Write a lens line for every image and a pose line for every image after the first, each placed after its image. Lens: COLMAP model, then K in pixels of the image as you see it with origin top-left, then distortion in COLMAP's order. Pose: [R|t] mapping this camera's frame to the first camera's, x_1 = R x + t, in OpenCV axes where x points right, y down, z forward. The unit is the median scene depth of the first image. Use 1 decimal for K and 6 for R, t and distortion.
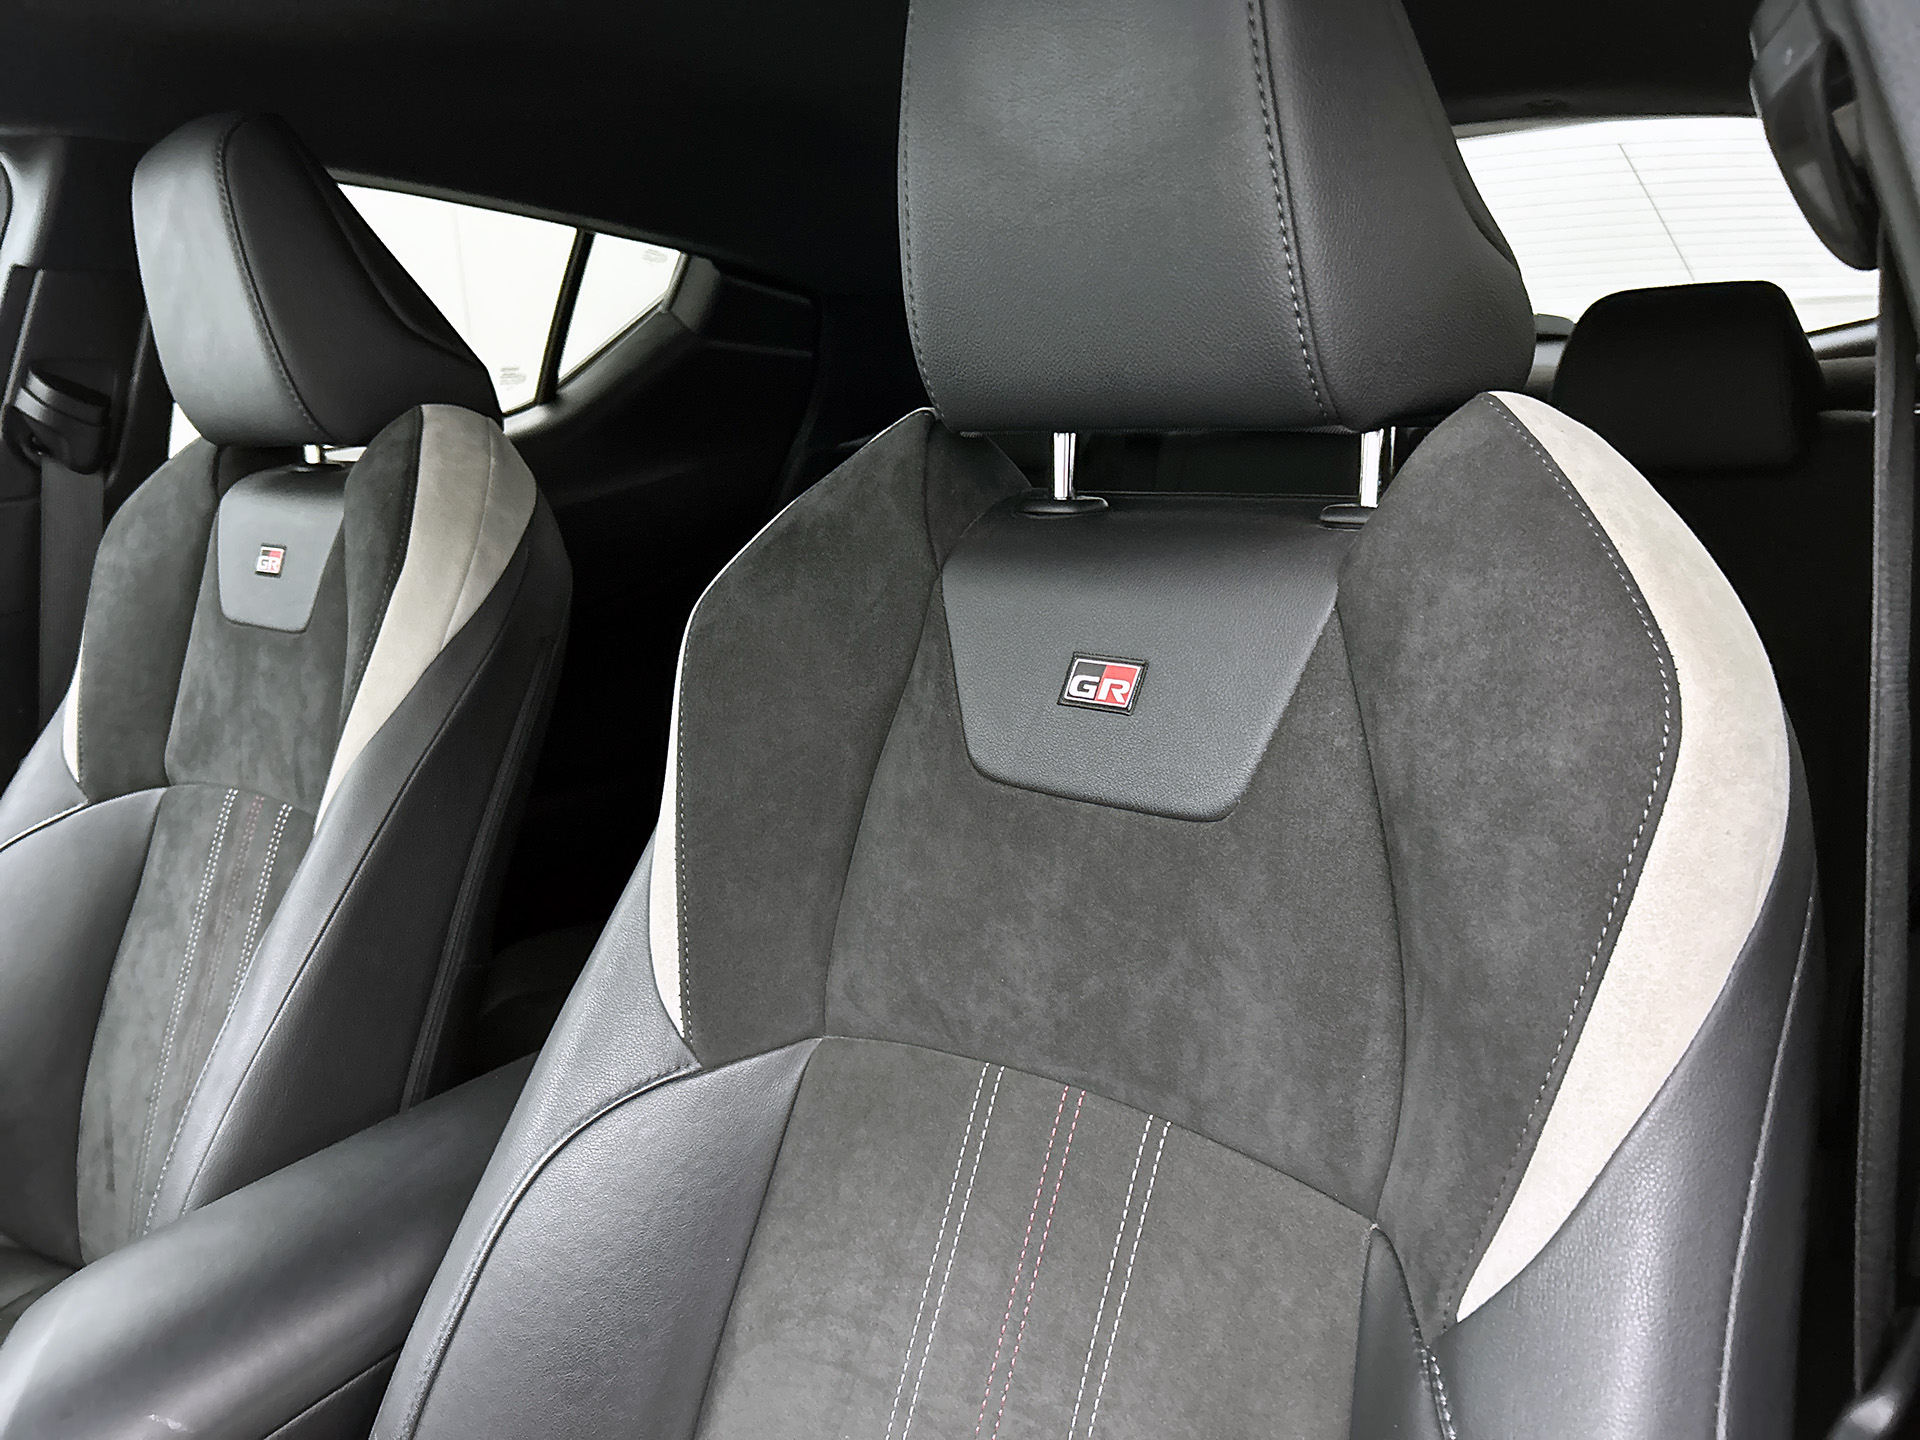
lens RADIAL K [[1445.8, 0, 899.8], [0, 1445.8, 693.1], [0, 0, 1]] dist [0.067268, -0.076053]
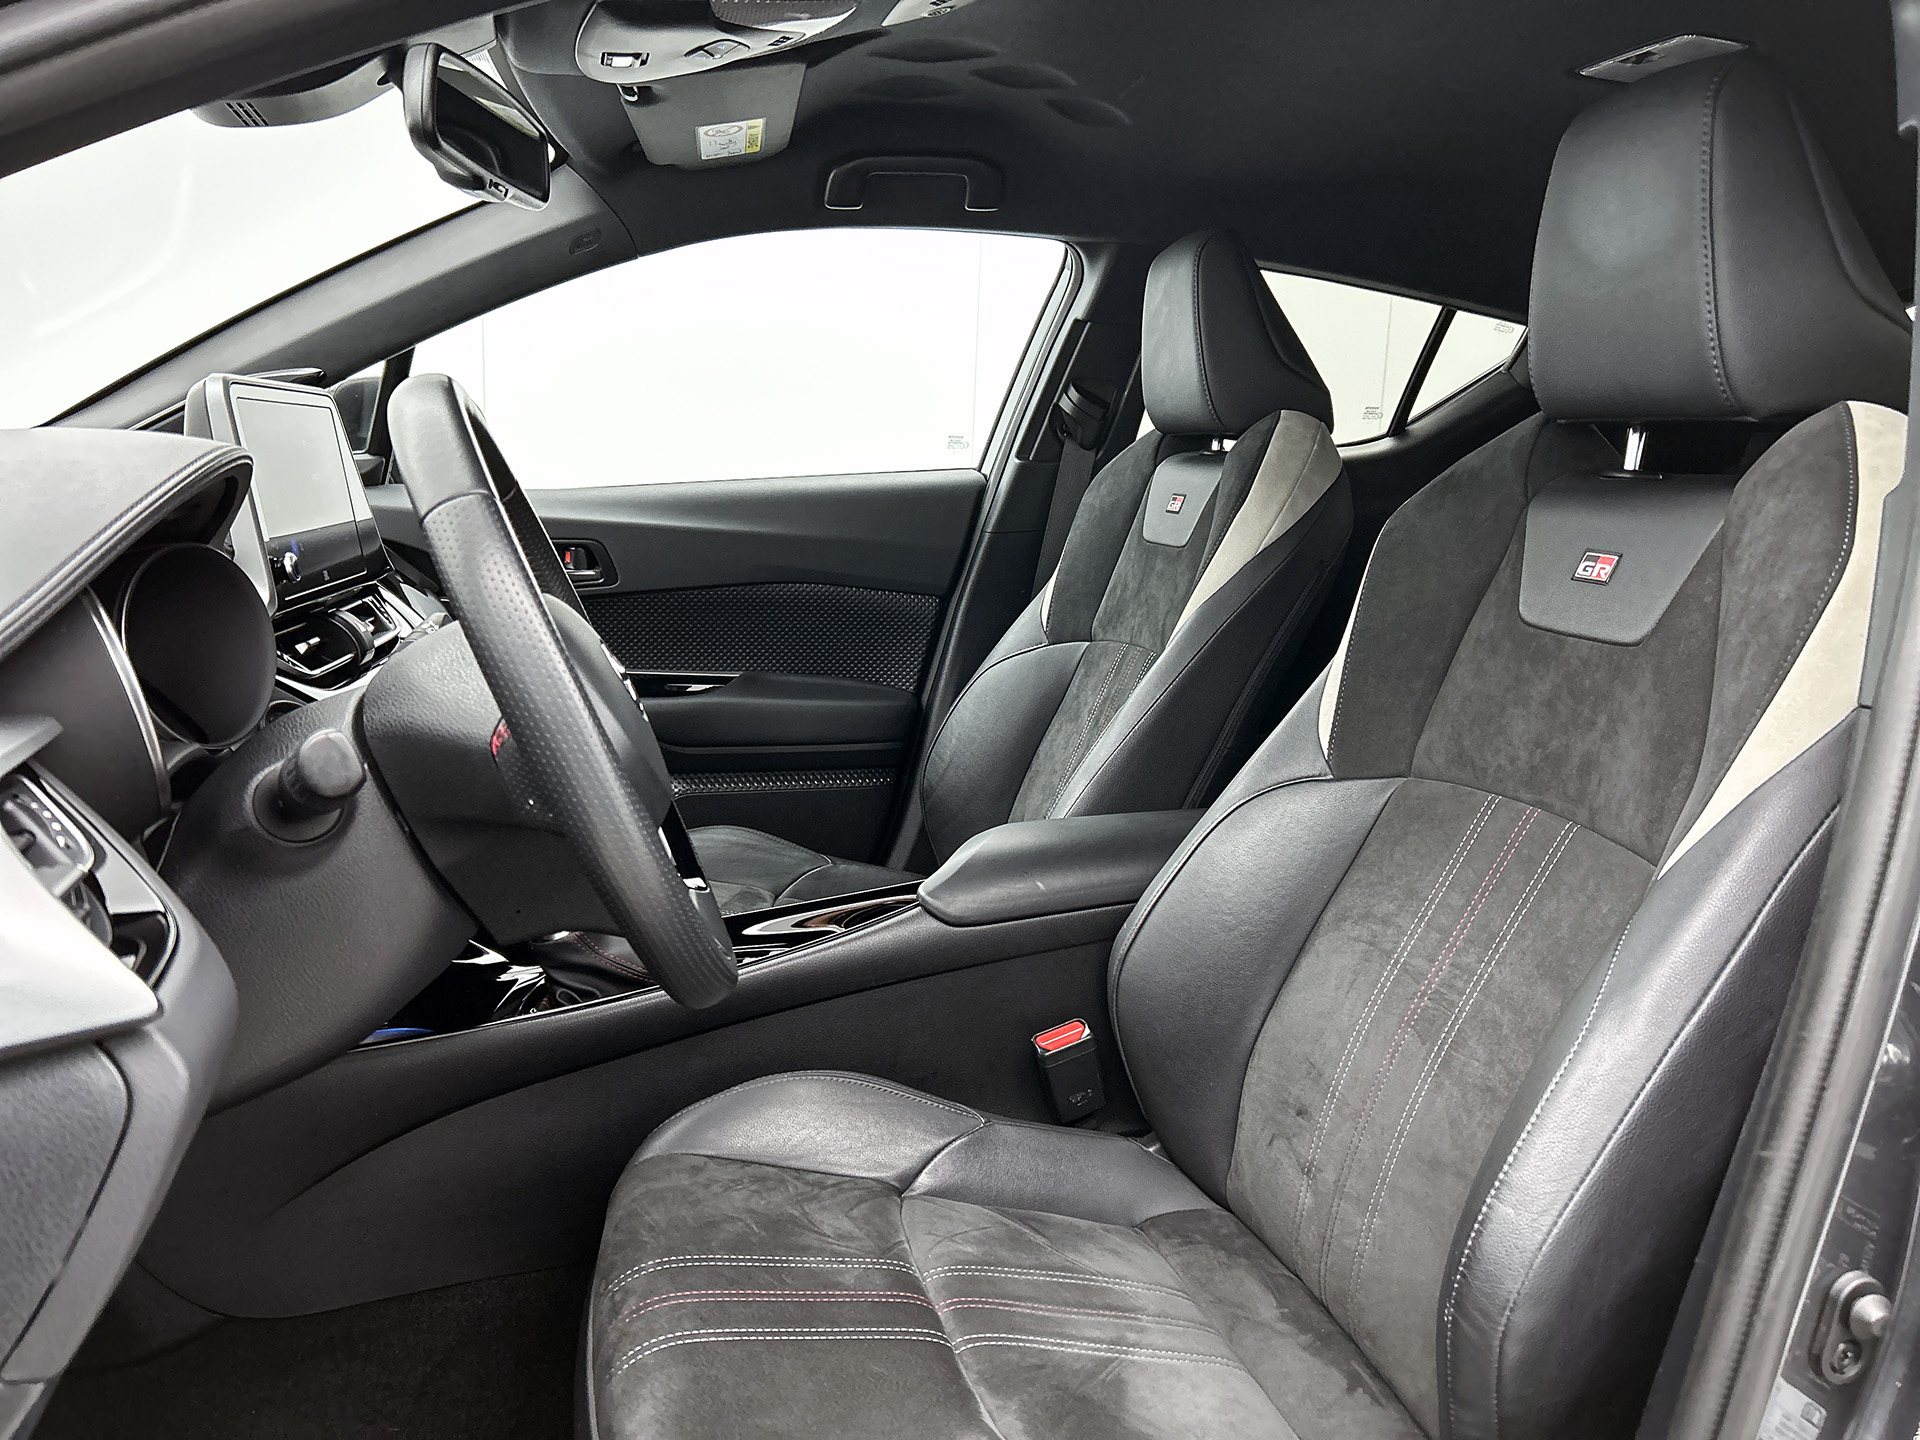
lens RADIAL K [[1445.8, 0, 948.7], [0, 1445.8, 725.7], [0, 0, 1]] dist [0.067268, -0.076053]
pose [[0.826498, 0.182400, -0.532570, 0.398716], [-0.201018, 0.979307, 0.023442, 0.249622], [0.525825, 0.087681, 0.846061, -0.715979]]
